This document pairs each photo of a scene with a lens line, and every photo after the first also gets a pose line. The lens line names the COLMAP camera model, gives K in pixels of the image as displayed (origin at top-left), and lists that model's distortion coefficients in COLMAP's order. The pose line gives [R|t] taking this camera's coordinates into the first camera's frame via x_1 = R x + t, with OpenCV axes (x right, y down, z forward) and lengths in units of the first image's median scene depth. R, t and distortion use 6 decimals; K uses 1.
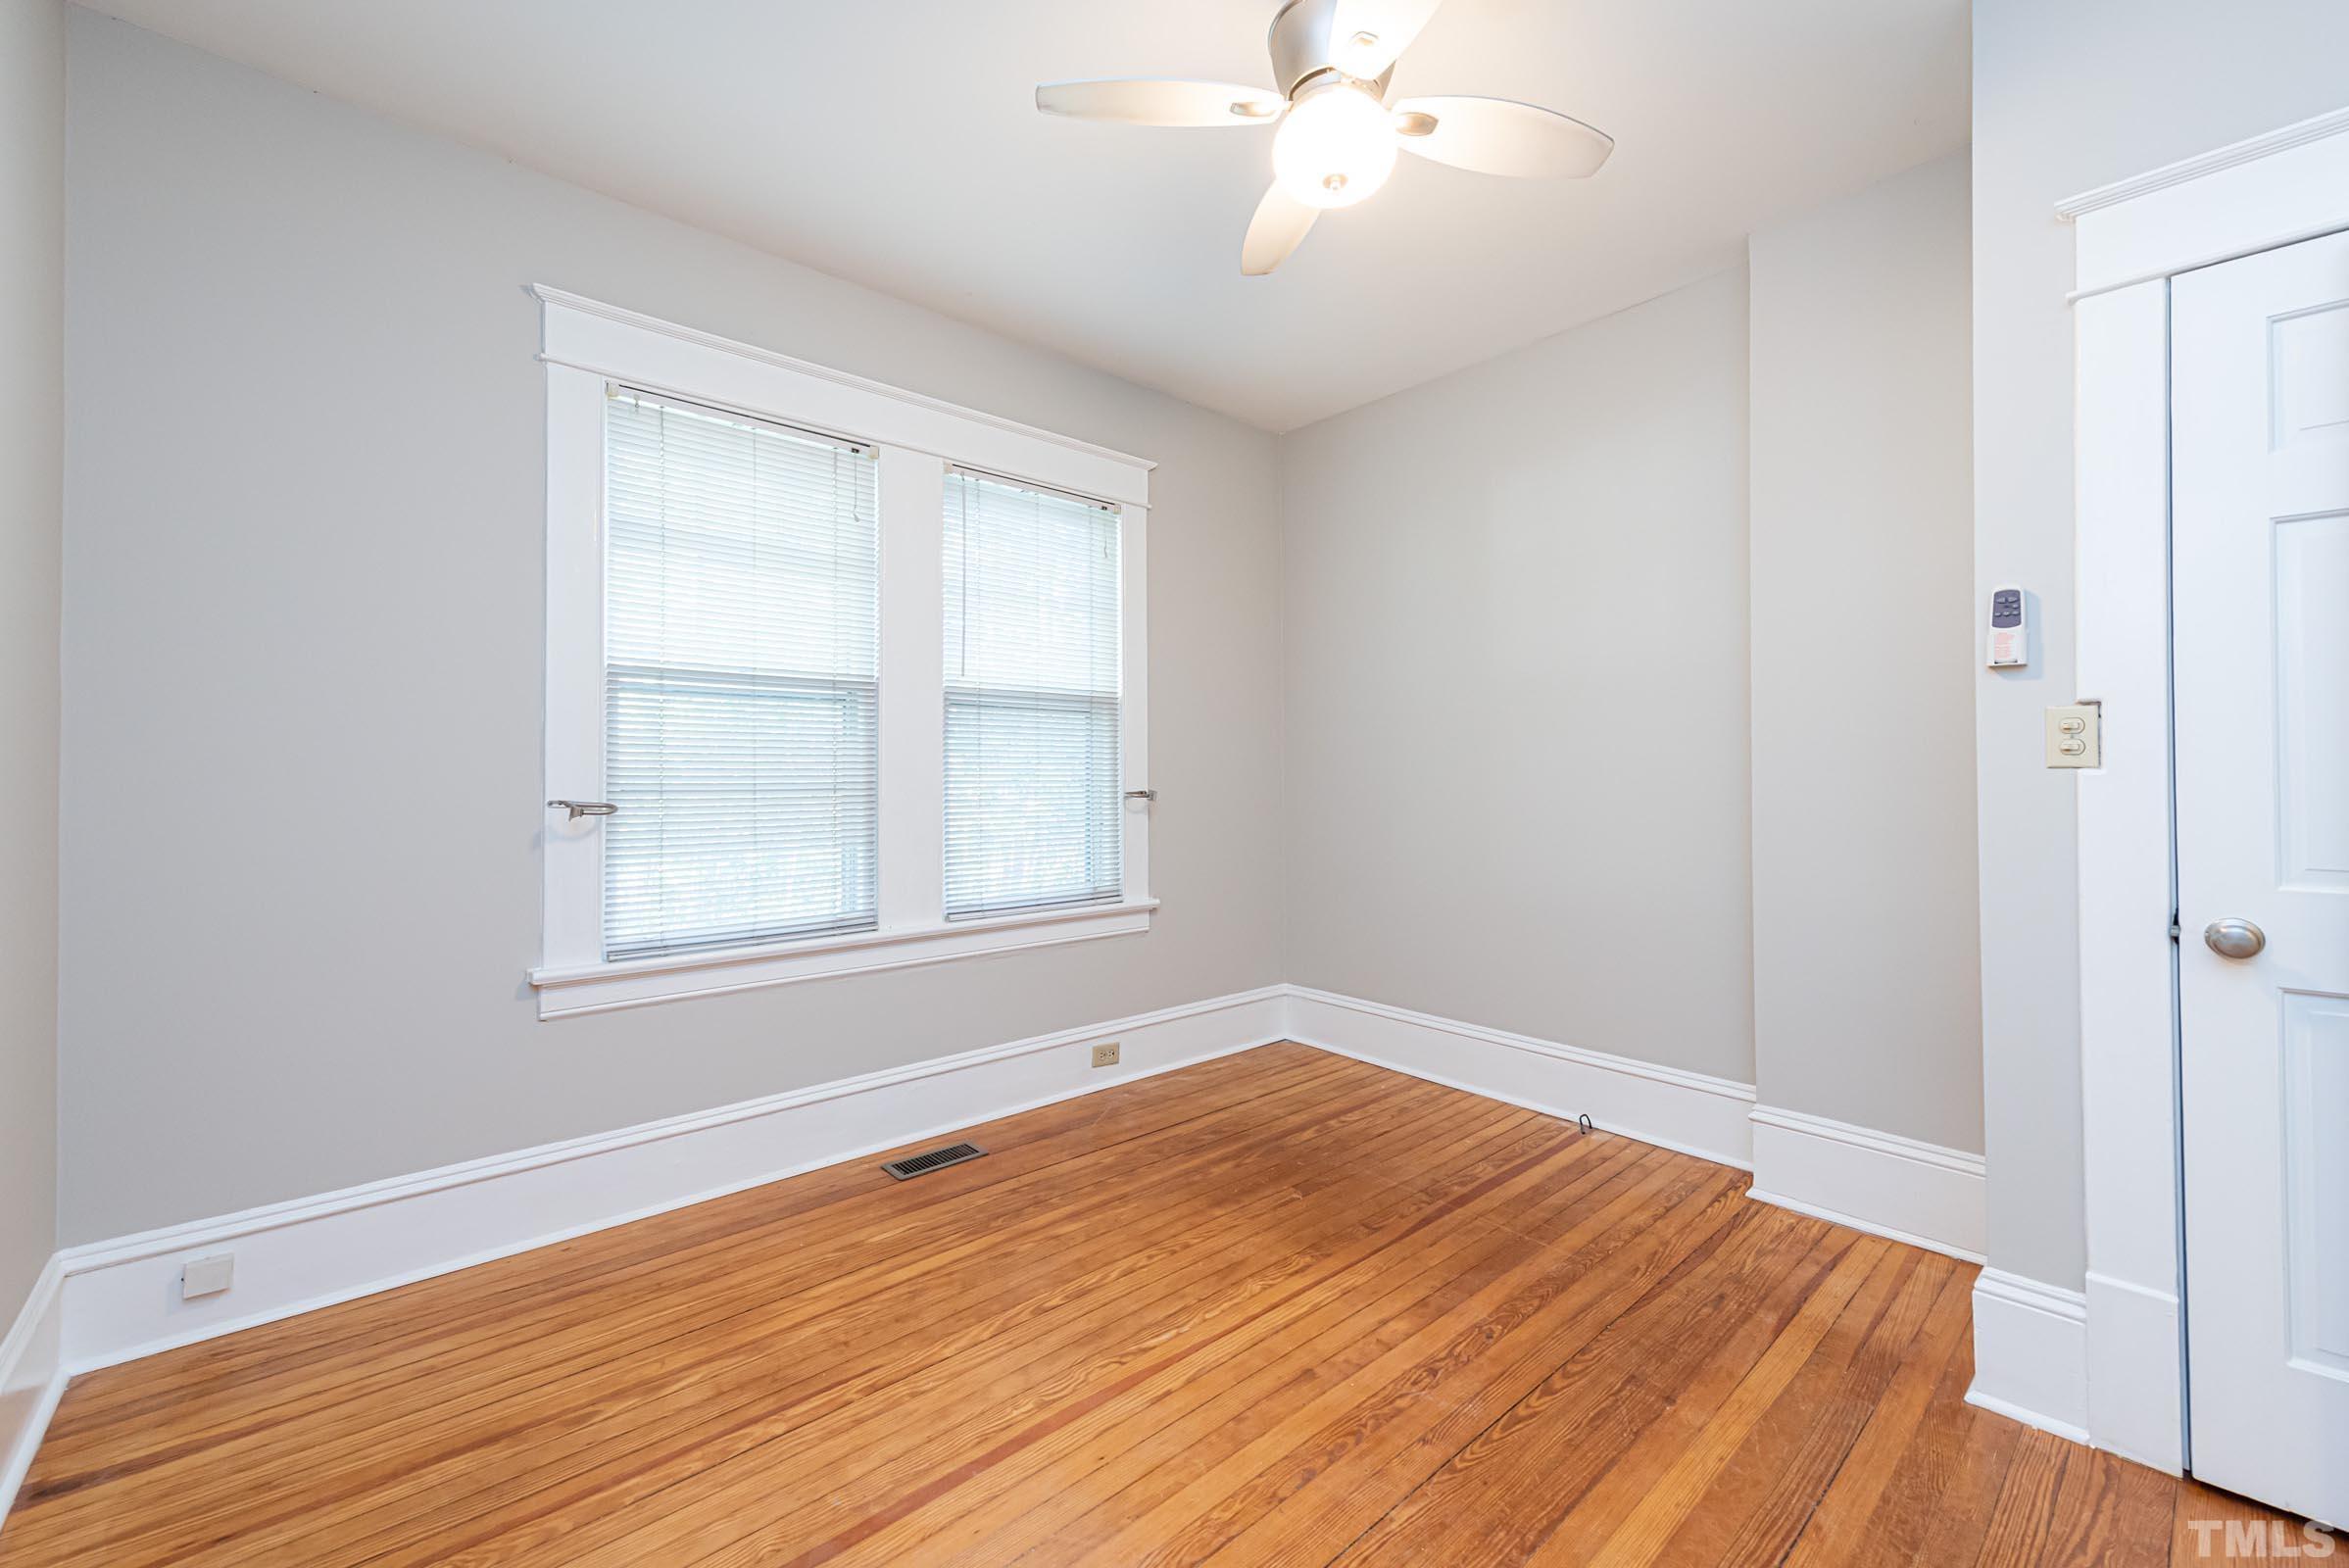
lens RADIAL K [[981.0, 0, 1162.1], [0, 981.0, 764.7], [0, 0, 1]] dist [0.006455, -0.001686]
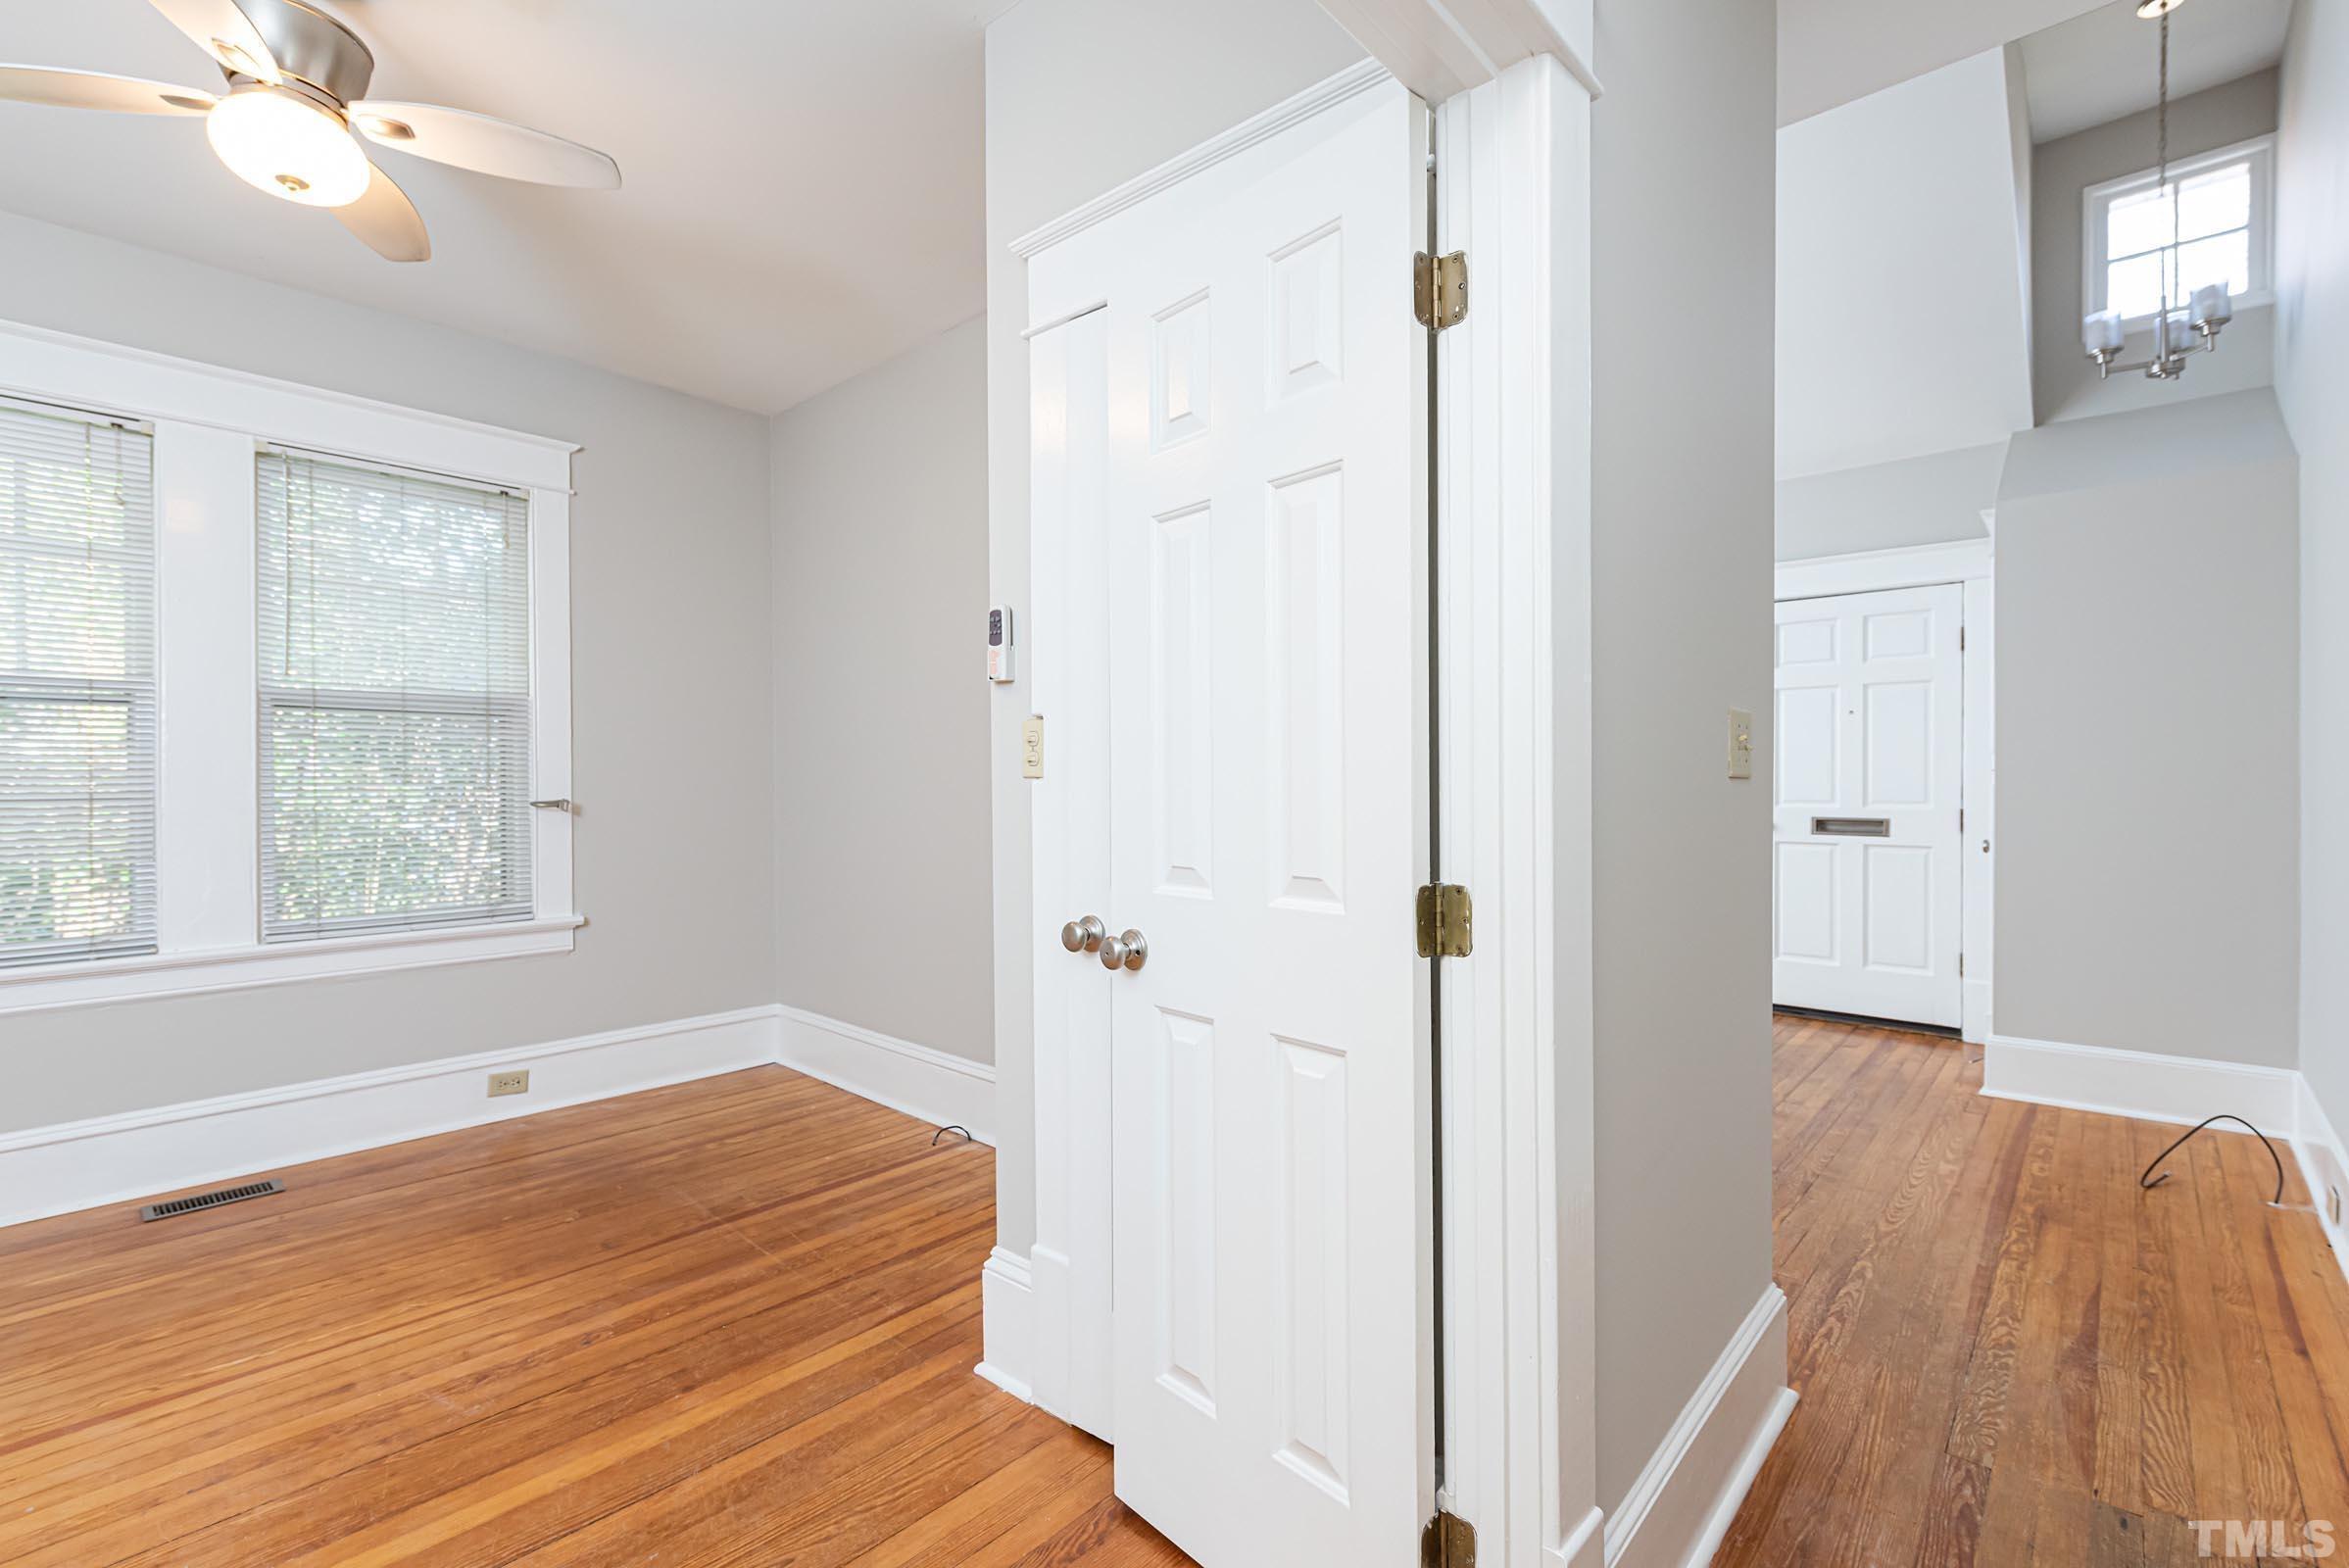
lens RADIAL K [[1091.6, 0, 1161.9], [0, 1091.6, 786.1], [0, 0, 1]] dist [-0.004271, -0.000312]
pose [[0.993579, -0.002426, 0.113110, 0.607024], [0.000502, 0.999855, 0.017037, -0.004991], [-0.113135, -0.016870, 0.993436, -0.125639]]
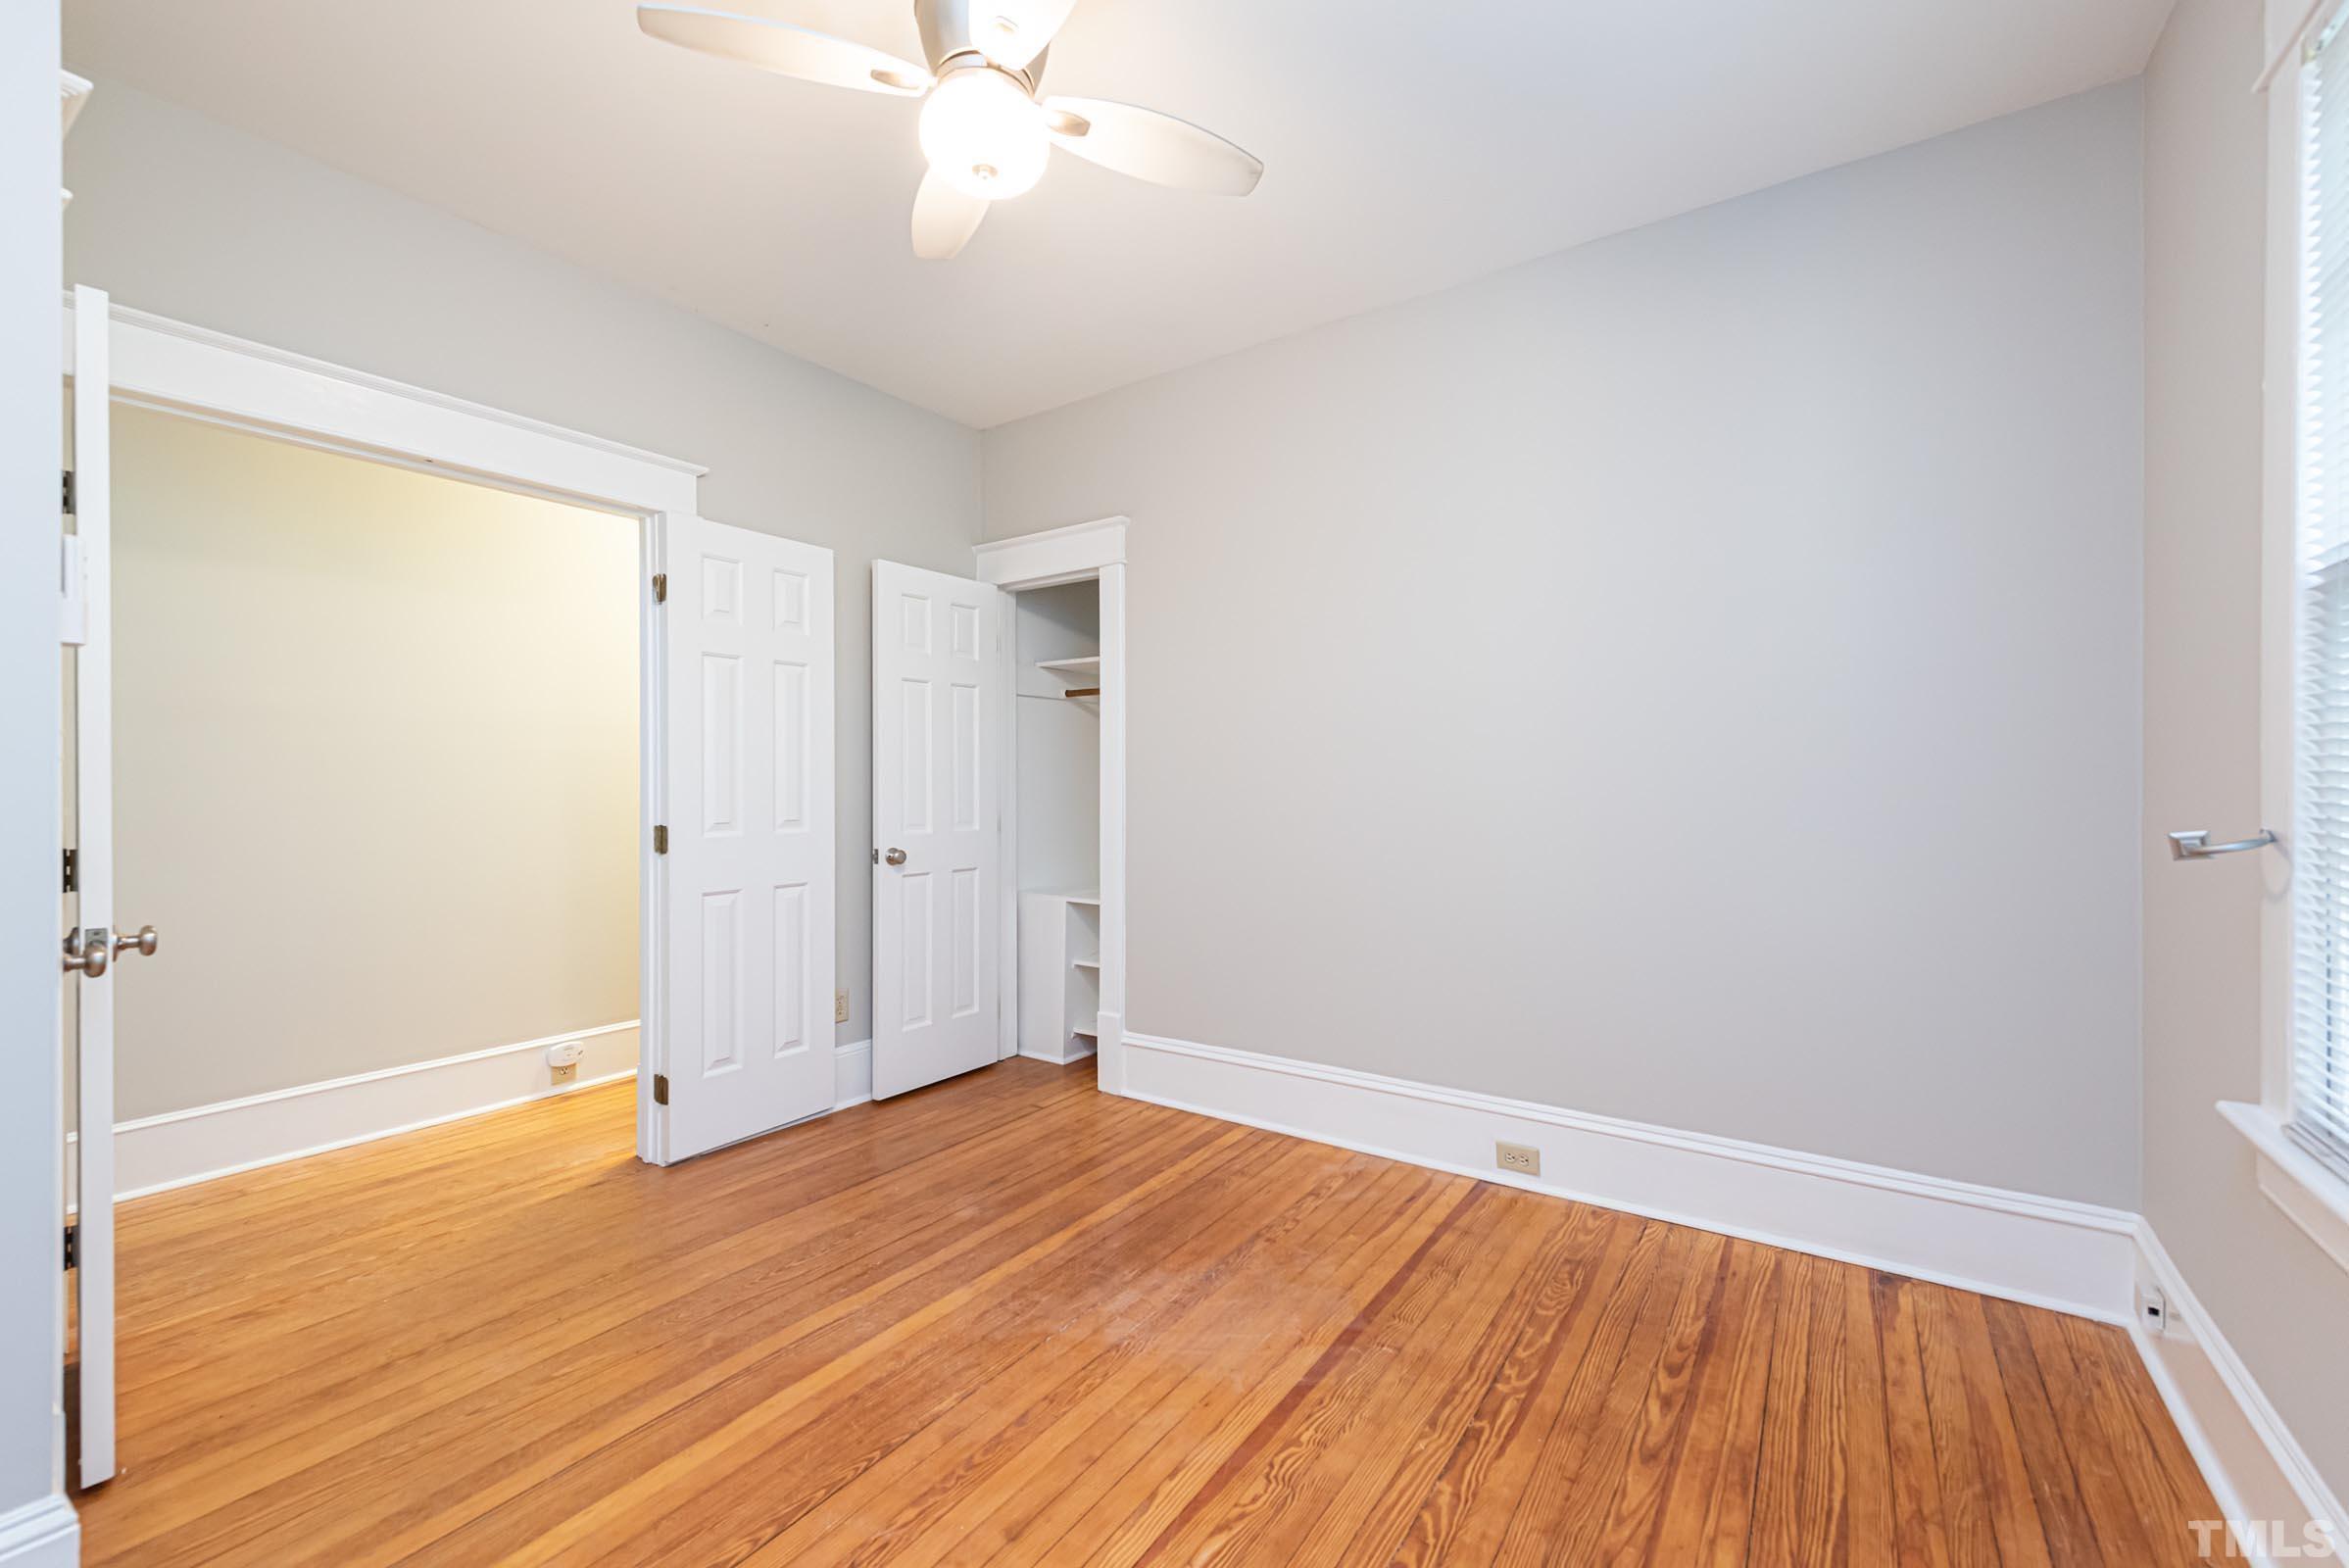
lens RADIAL K [[981.0, 0, 1172.7], [0, 981.0, 783.0], [0, 0, 1]] dist [0.006455, -0.001686]
pose [[-0.967052, -0.000021, -0.254580, 0.164053], [0.002151, 0.999964, -0.008250, 0.004724], [0.254571, -0.008526, -0.967016, 1.307872]]
